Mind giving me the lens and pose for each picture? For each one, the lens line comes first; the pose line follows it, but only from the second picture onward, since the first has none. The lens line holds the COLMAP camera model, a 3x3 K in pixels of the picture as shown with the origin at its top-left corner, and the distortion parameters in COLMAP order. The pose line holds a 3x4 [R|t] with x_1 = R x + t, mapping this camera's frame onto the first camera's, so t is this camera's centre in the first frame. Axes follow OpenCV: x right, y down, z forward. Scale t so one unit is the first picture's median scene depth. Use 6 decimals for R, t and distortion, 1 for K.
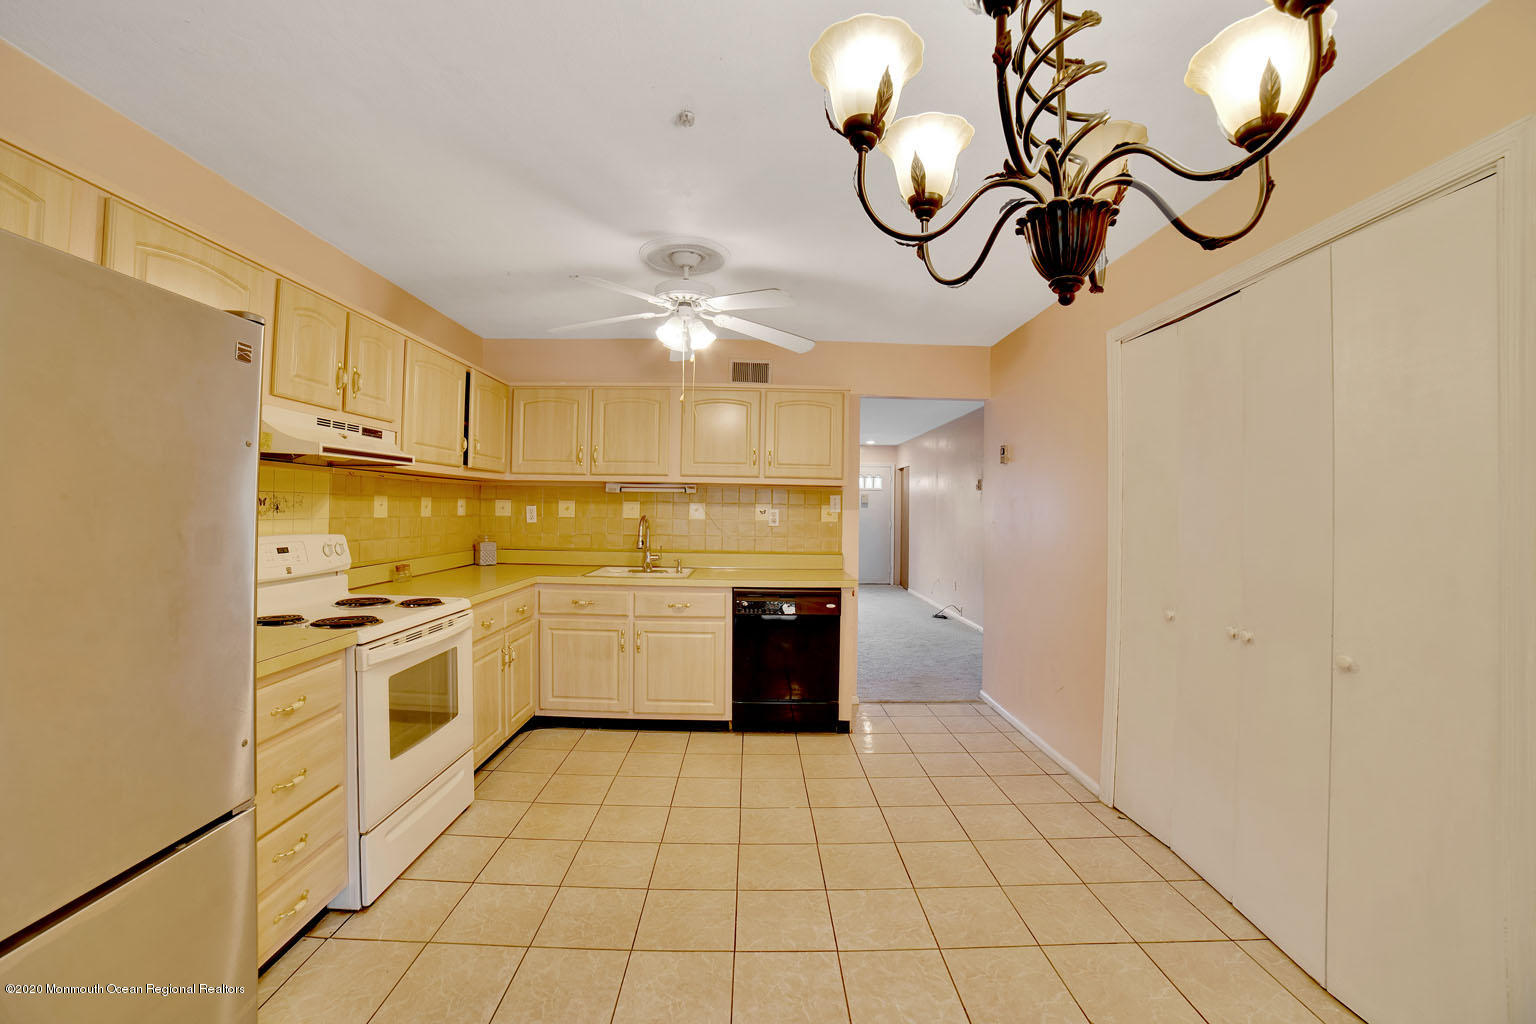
lens RADIAL K [[634.6, 0, 741.5], [0, 634.6, 503.9], [0, 0, 1]] dist [-0.109632, 0.042498]
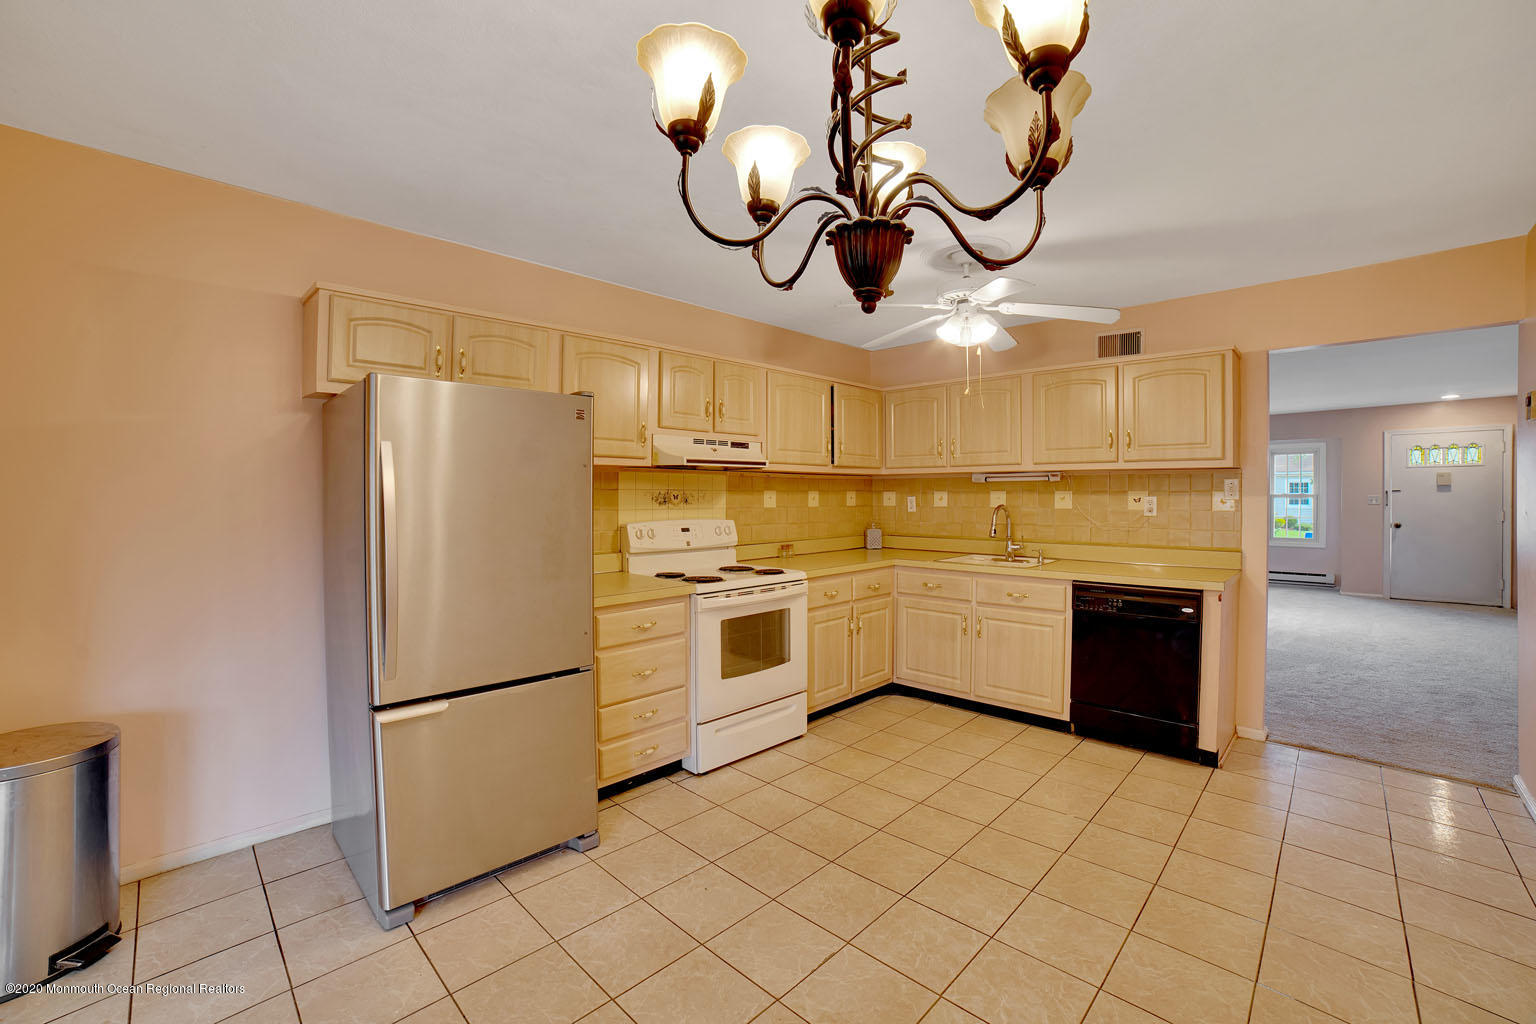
lens RADIAL K [[634.6, 0, 741.5], [0, 634.6, 503.9], [0, 0, 1]] dist [-0.109632, 0.042498]
pose [[0.700279, -0.006122, -0.713843, 0.310411], [0.016198, 0.999842, 0.007316, 0.003334], [0.713686, -0.016686, 0.700267, 0.009290]]
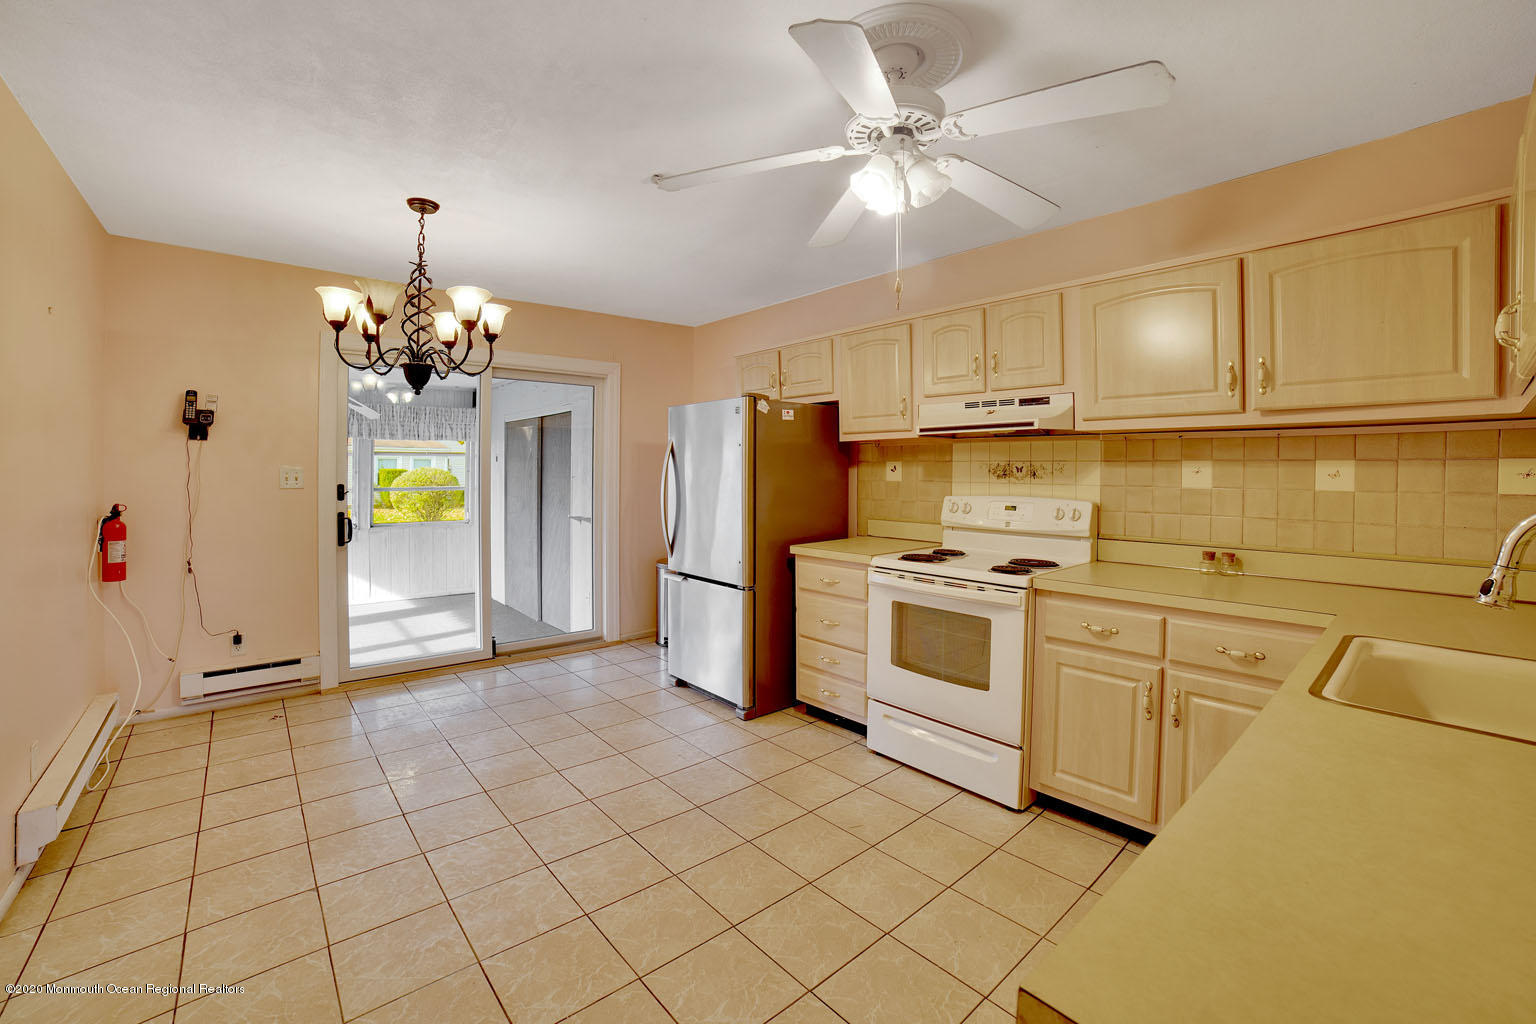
lens RADIAL K [[615.2, 0, 764.3], [0, 615.2, 478.3], [0, 0, 1]] dist [-0.038708, 0.000062]
pose [[-0.734373, -0.004122, -0.678733, 0.328547], [-0.006809, 0.999976, 0.001294, 0.012229], [0.678712, 0.005571, -0.734384, 1.107464]]
